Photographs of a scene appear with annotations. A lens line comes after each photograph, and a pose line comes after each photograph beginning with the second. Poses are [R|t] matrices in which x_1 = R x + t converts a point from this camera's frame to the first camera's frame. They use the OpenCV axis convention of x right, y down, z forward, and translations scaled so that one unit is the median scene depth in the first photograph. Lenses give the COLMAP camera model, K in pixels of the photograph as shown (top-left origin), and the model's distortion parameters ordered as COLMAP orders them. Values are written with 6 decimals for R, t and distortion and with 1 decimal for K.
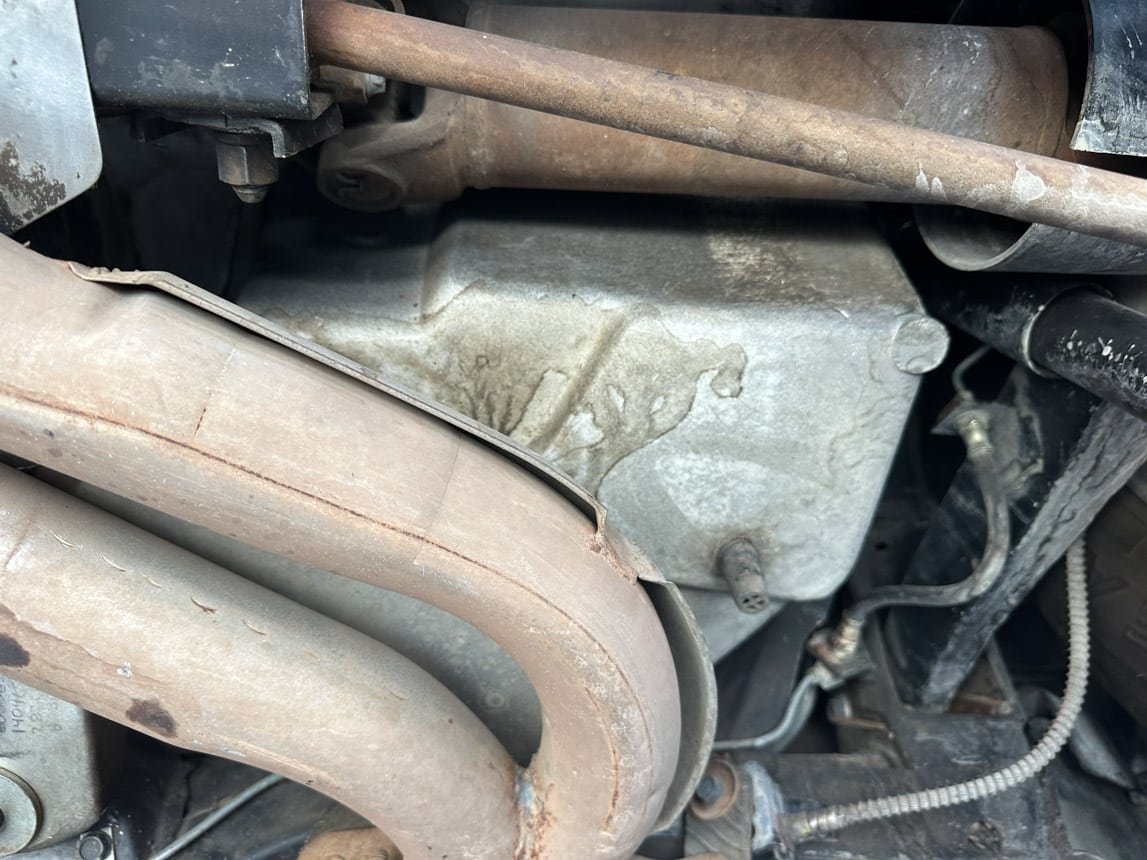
lens RADIAL K [[809.4, 0, 571.4], [0, 809.4, 429.6], [0, 0, 1]] dist [0.001982, -0.001640]
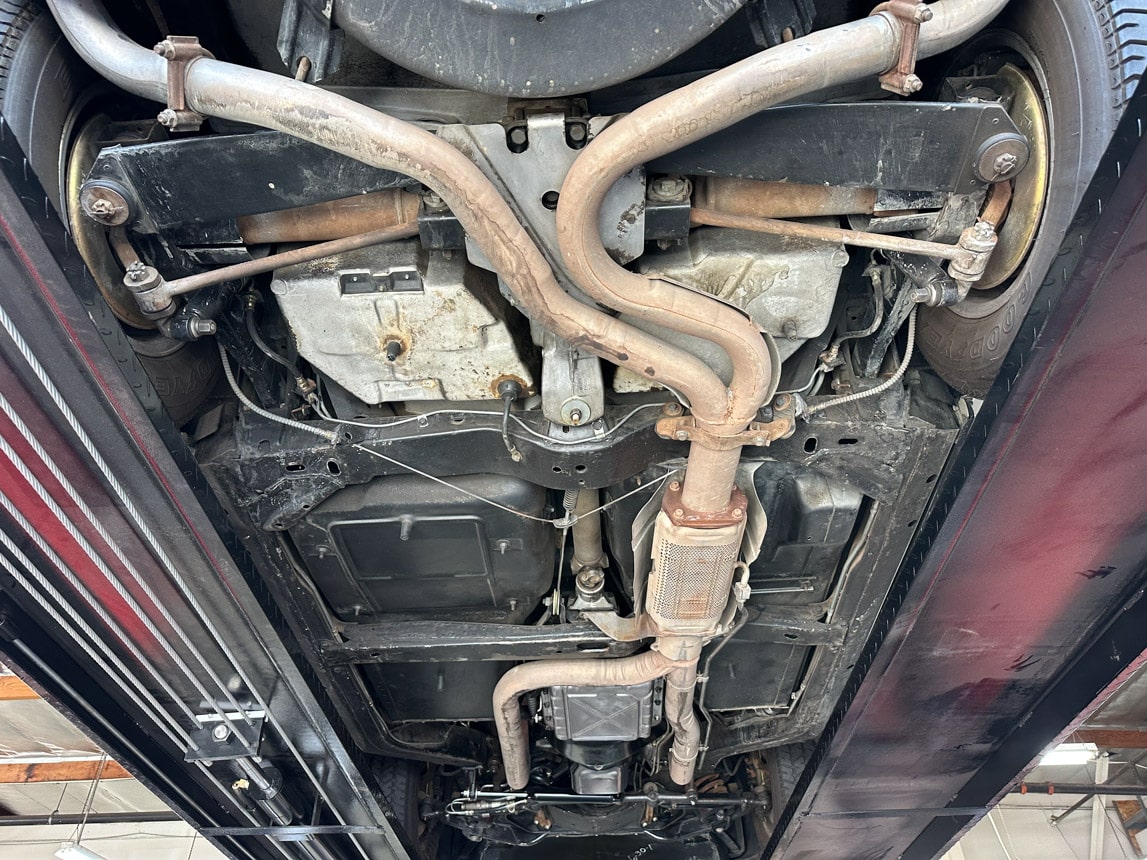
lens RADIAL K [[642.4, 0, 573.5], [0, 642.4, 434.4], [0, 0, 1]] dist [0.005795, -0.000120]
pose [[0.984295, -0.055832, -0.167469, -0.259128], [0.100714, 0.956733, 0.272981, -0.236966], [0.144983, -0.285560, 0.947331, -1.852087]]
